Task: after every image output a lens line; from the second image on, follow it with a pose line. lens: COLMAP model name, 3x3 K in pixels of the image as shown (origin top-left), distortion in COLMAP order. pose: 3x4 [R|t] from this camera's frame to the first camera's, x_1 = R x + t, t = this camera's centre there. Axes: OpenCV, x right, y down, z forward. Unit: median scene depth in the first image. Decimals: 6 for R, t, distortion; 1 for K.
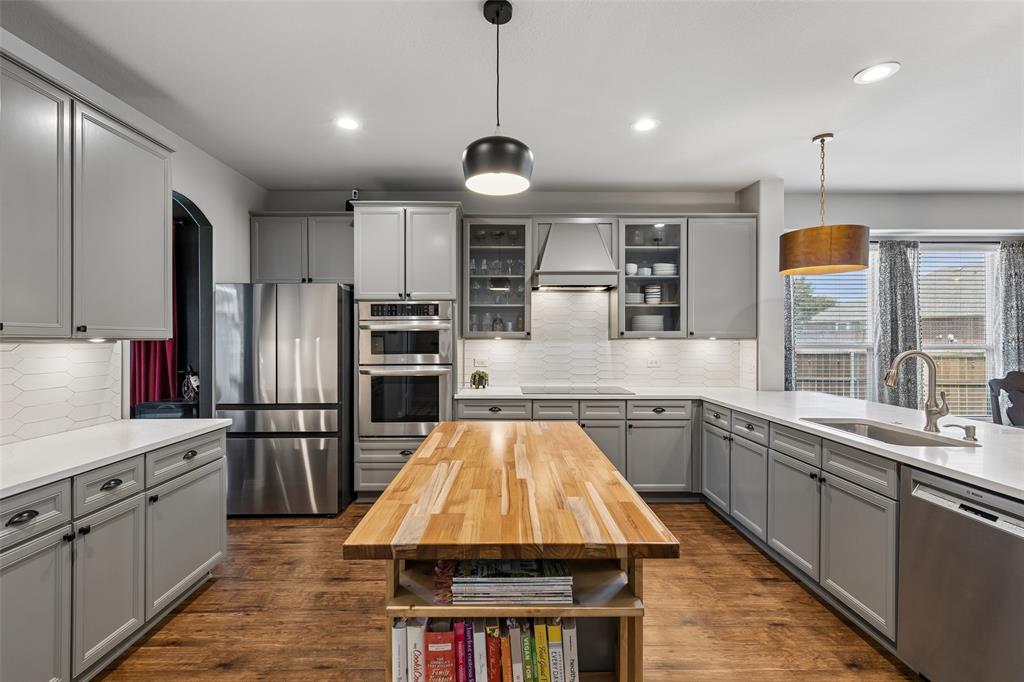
lens RADIAL K [[458.6, 0, 512.0], [0, 458.6, 341.0], [0, 0, 1]] dist [0.004341, 0.000282]
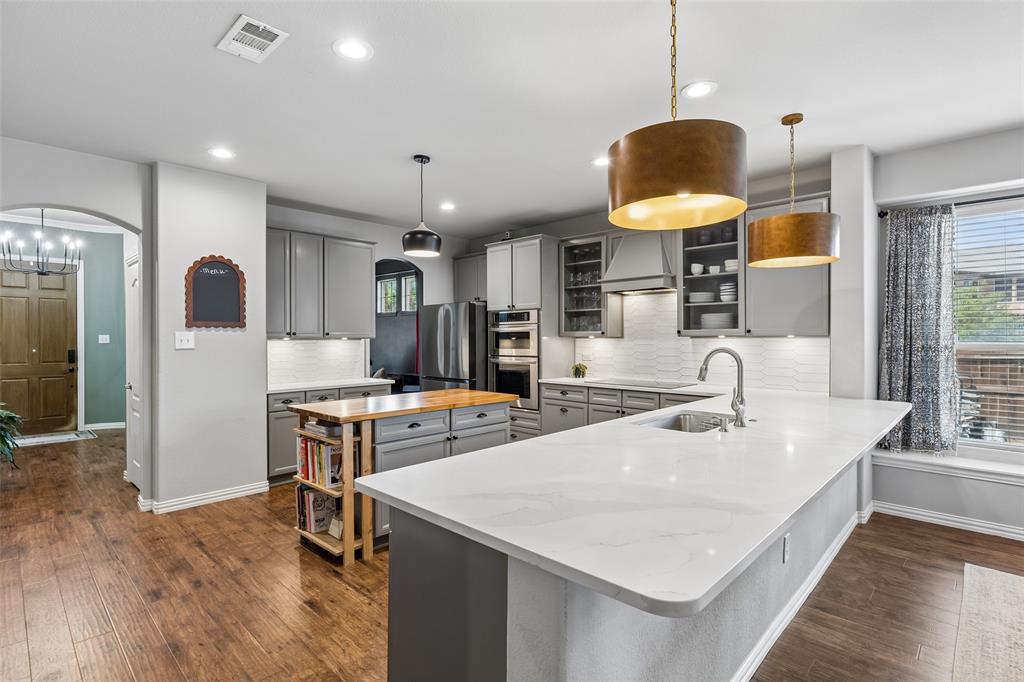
lens RADIAL K [[496.0, 0, 512.0], [0, 496.0, 341.0], [0, 0, 1]] dist [-0.001292, 0.000194]
pose [[0.717418, 0.002519, -0.696638, 0.780751], [0.000324, 0.999992, 0.003949, -0.000334], [0.696643, -0.003059, 0.717412, -0.084849]]
